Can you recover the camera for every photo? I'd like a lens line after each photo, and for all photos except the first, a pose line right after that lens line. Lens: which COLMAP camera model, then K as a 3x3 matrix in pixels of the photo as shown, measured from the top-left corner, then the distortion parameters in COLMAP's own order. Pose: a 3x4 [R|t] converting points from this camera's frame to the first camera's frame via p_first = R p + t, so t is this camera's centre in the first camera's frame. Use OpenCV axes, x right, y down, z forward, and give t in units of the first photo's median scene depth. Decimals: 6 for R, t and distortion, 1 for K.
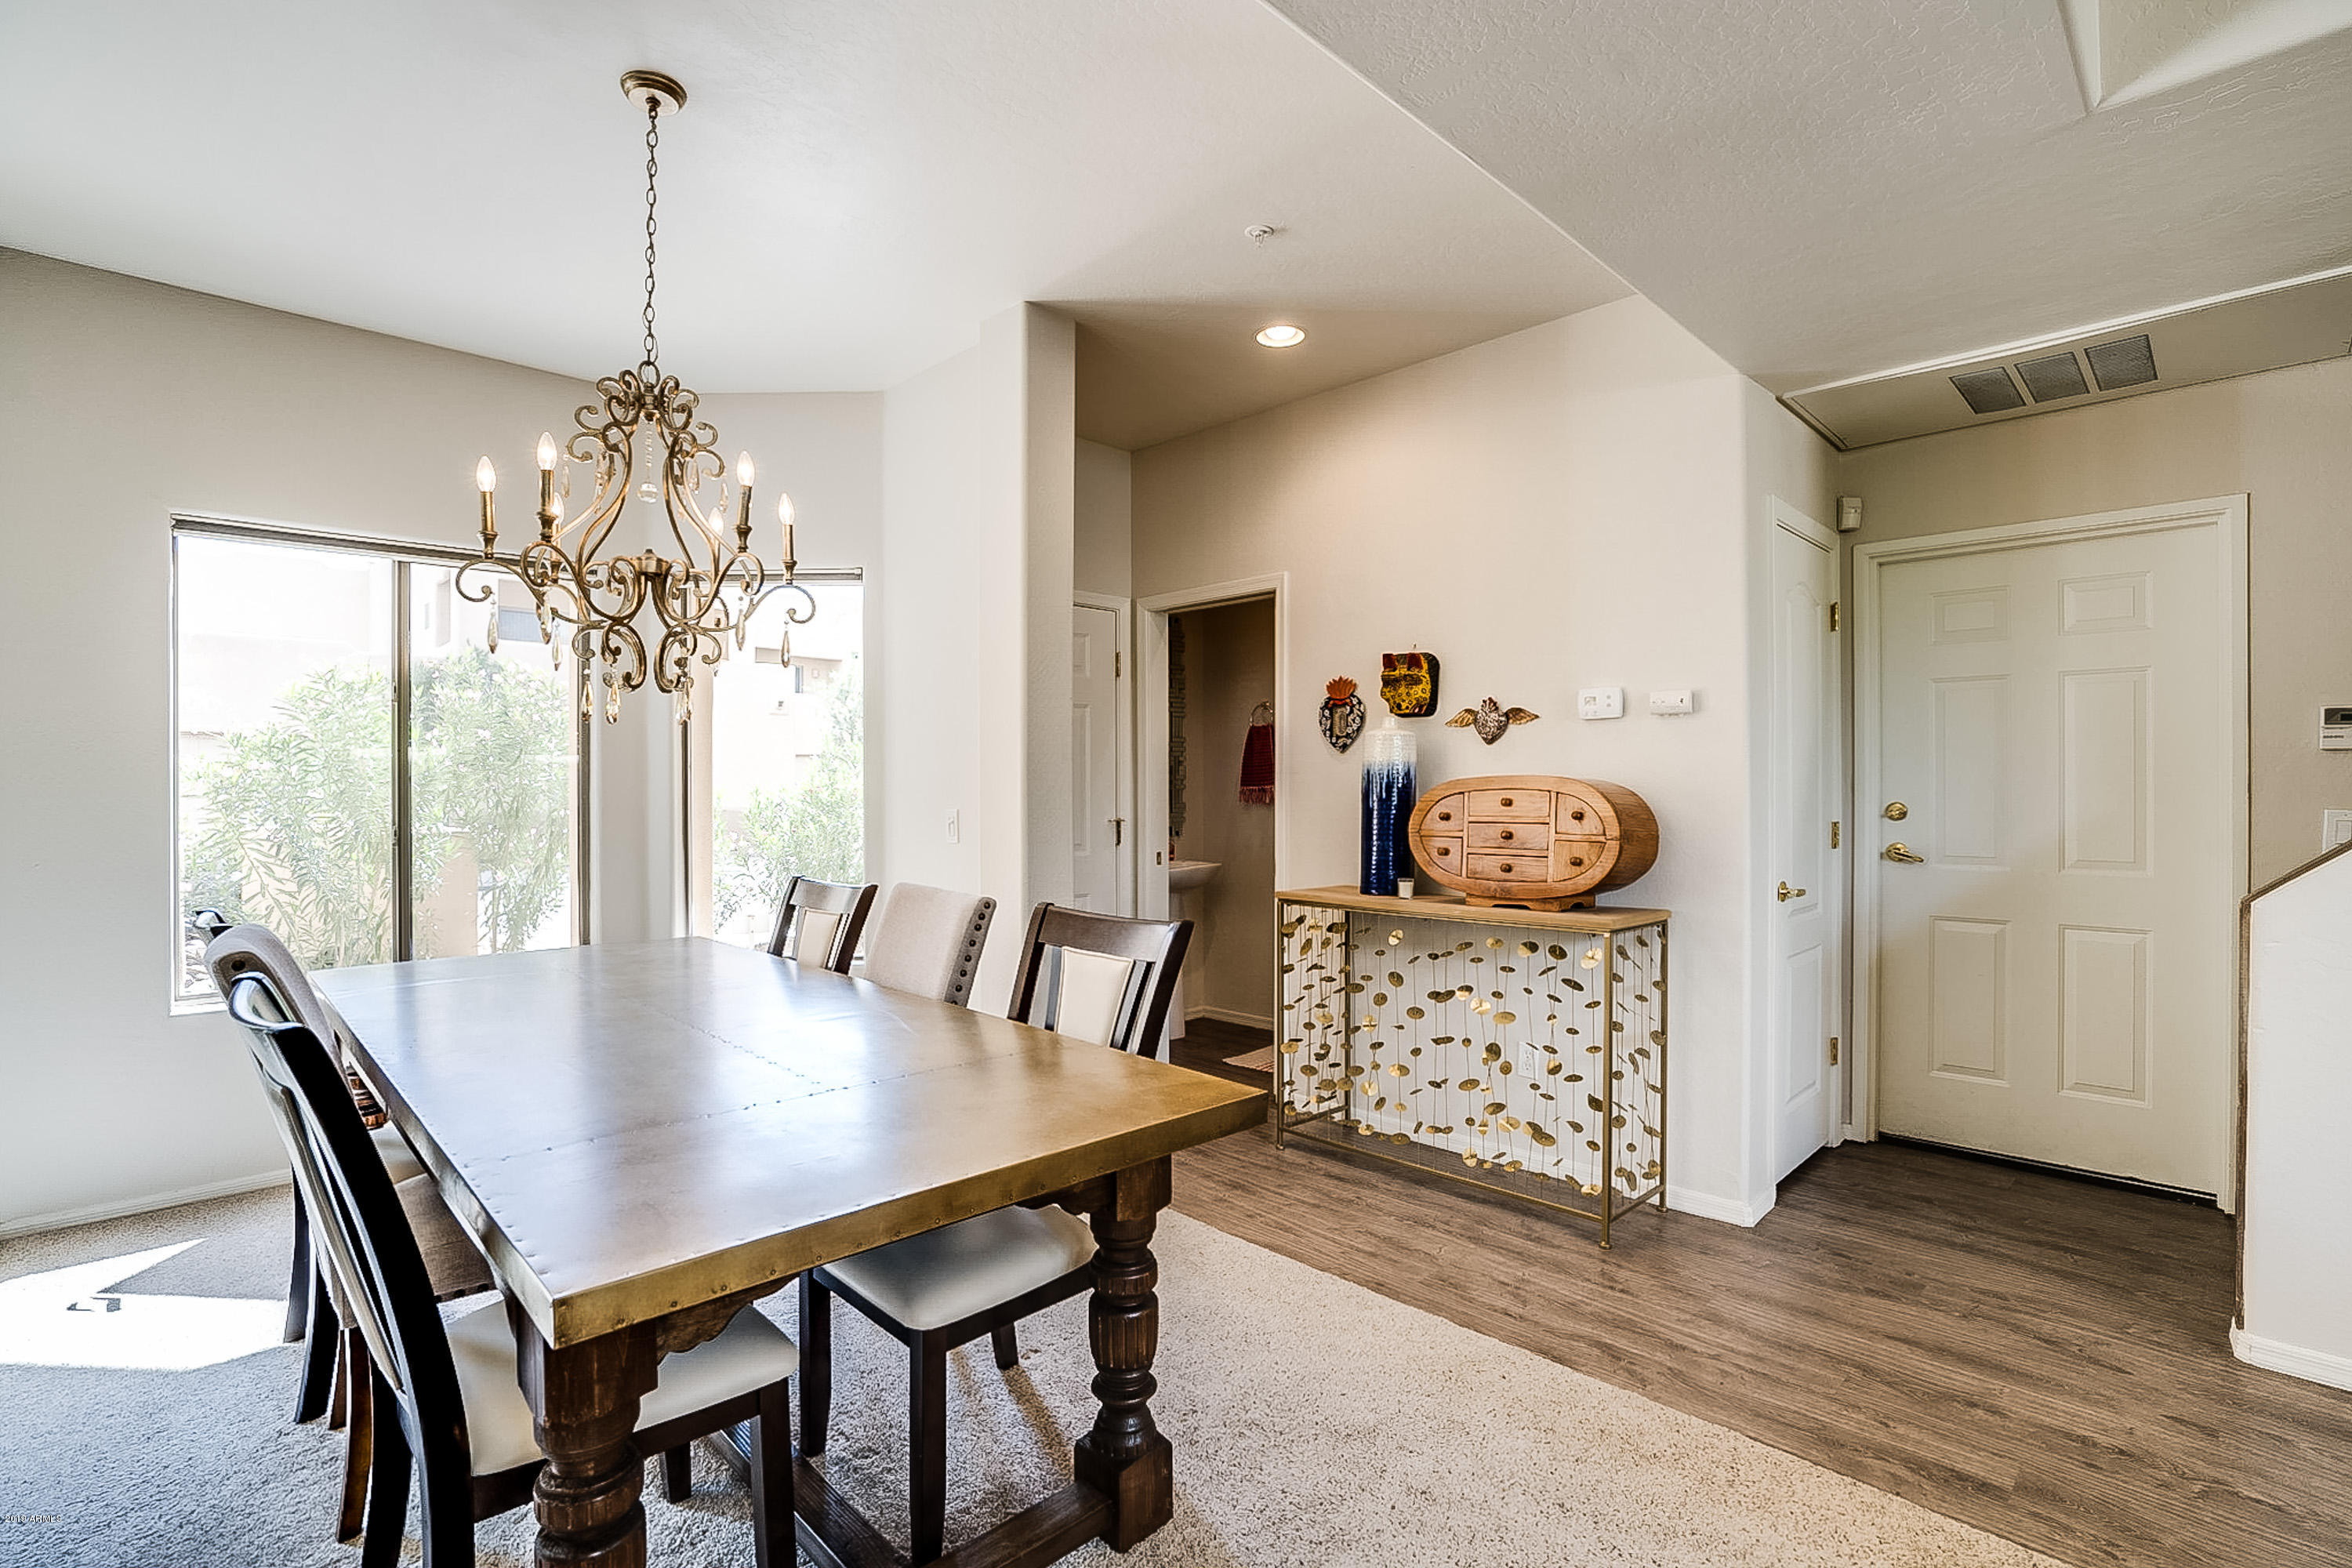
lens RADIAL K [[1080.8, 0, 1176.9], [0, 1080.8, 788.6], [0, 0, 1]] dist [-0.016510, 0.000419]
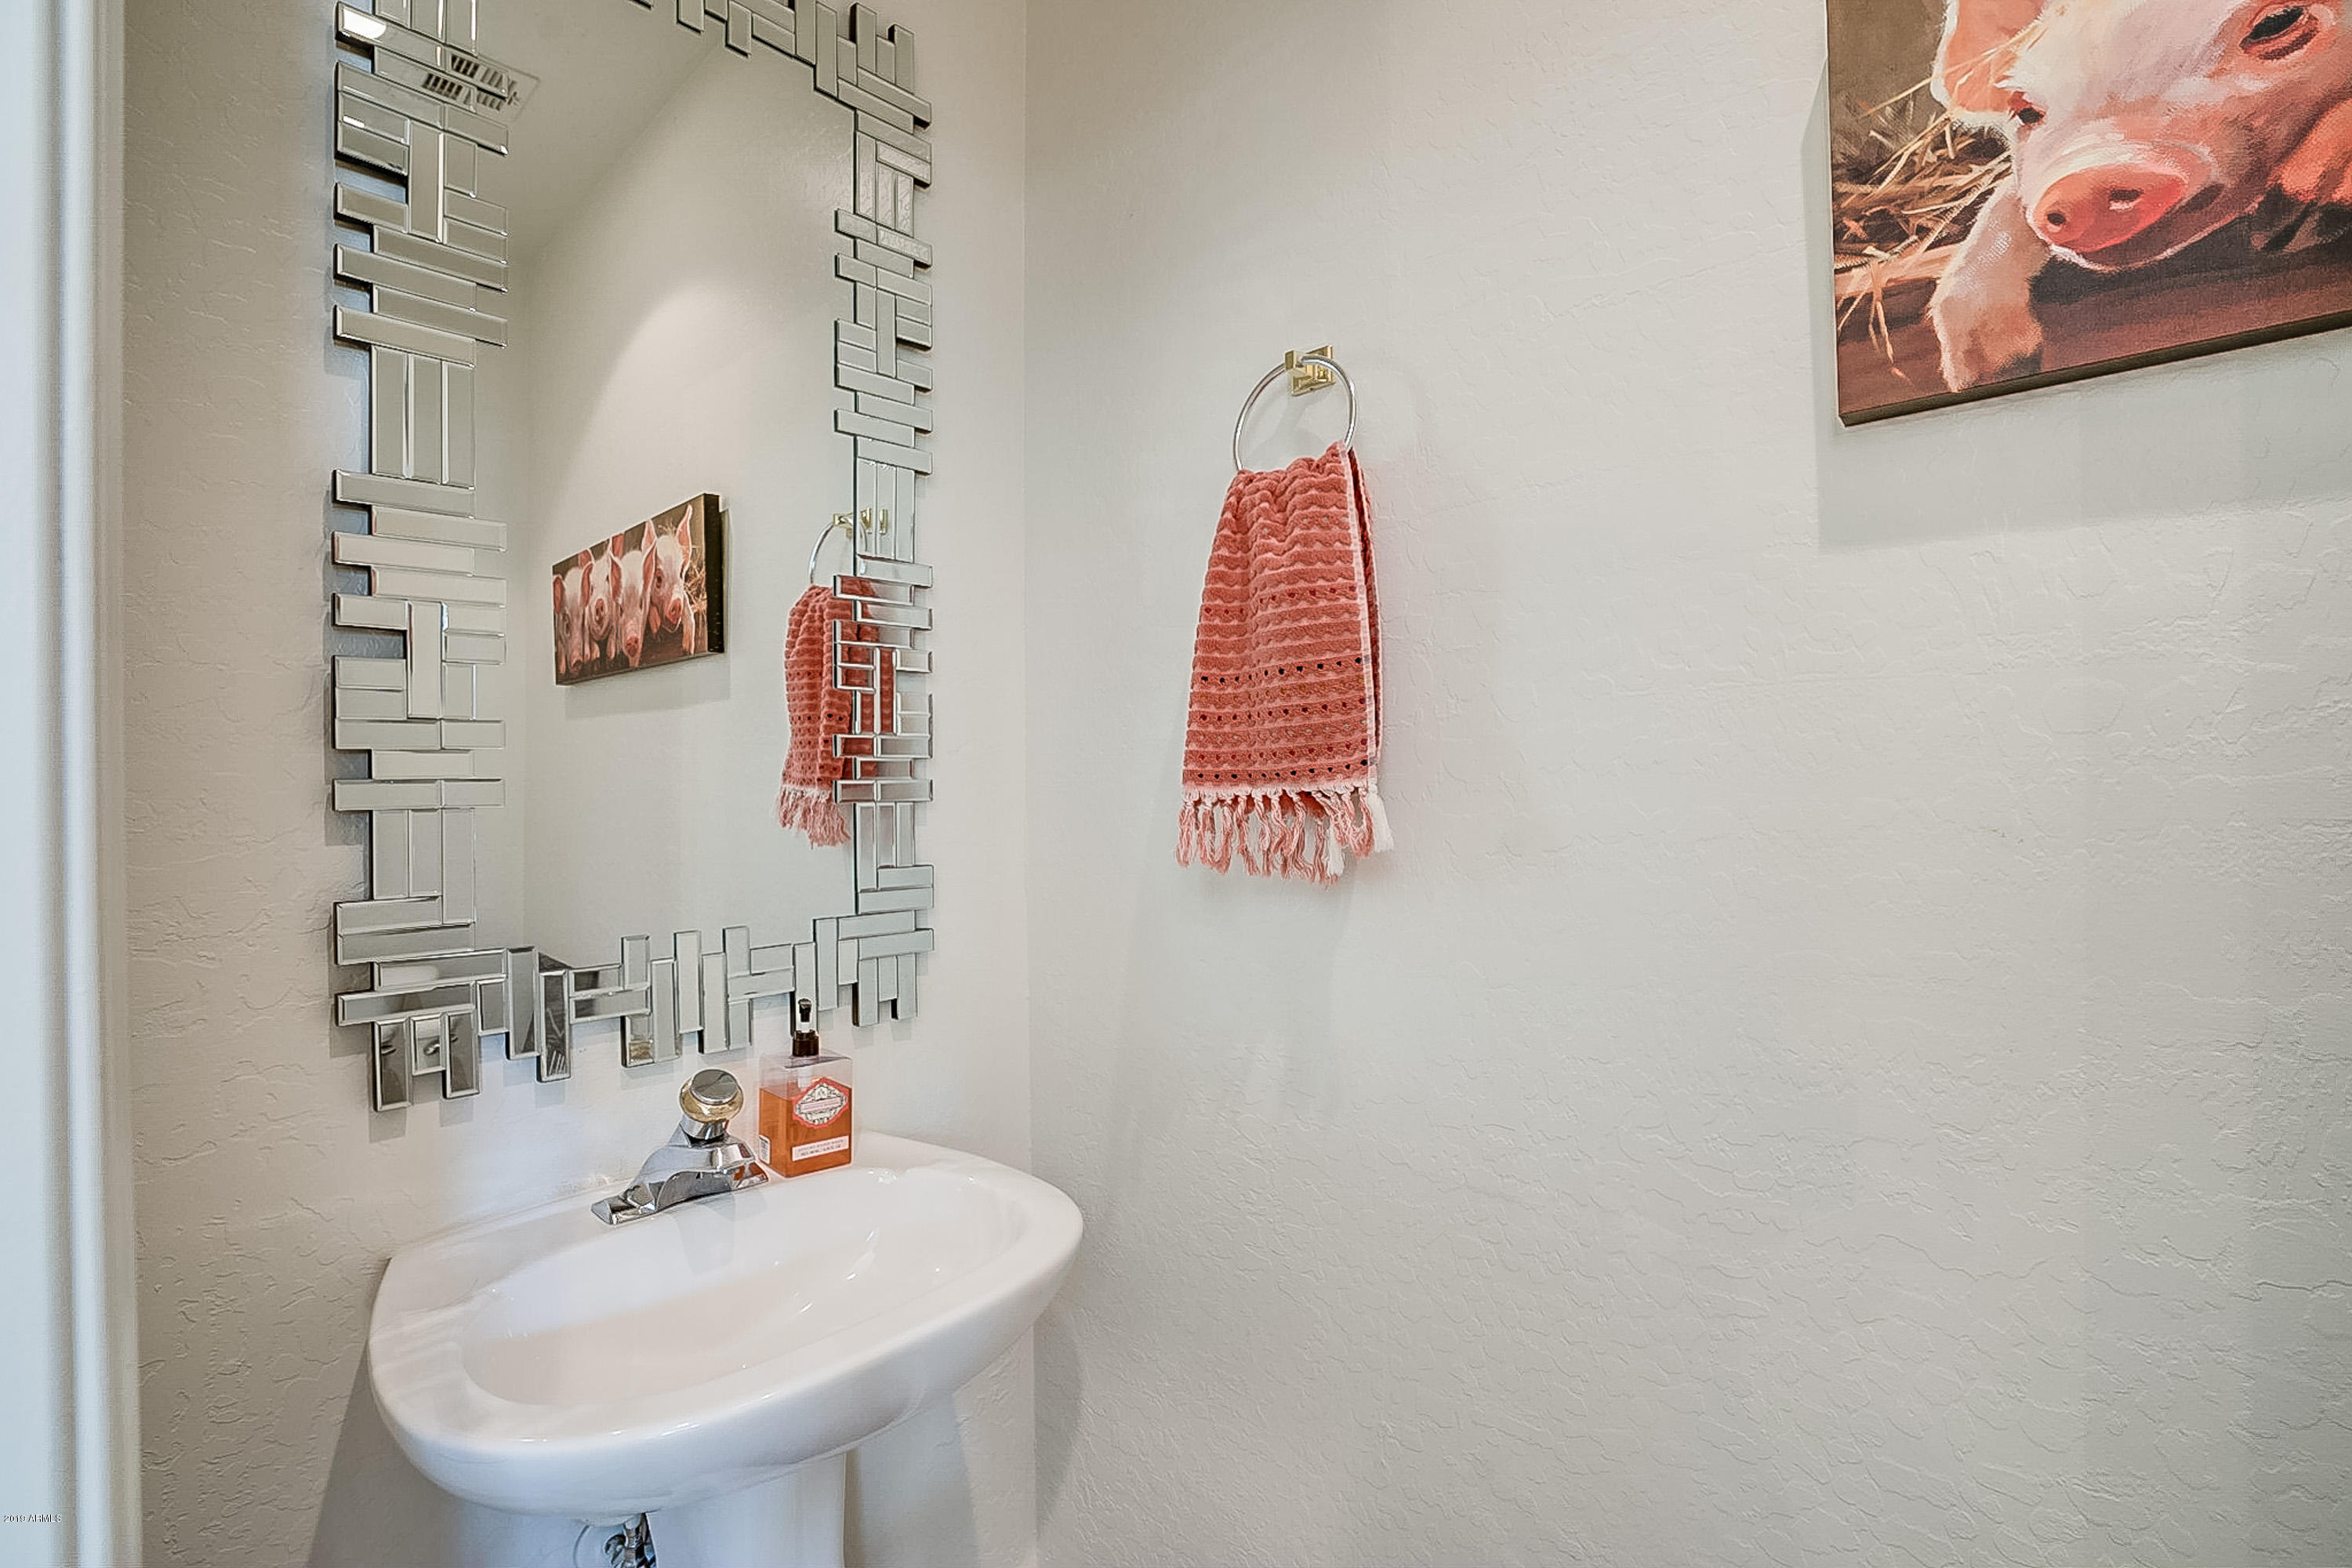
lens RADIAL K [[1080.8, 0, 1175.0], [0, 1080.8, 782.3], [0, 0, 1]] dist [-0.016510, 0.000419]
pose [[0.998413, -0.008747, 0.055626, 0.045239], [0.008911, 0.999957, -0.002713, -0.002404], [-0.055600, 0.003204, 0.998448, 0.801192]]
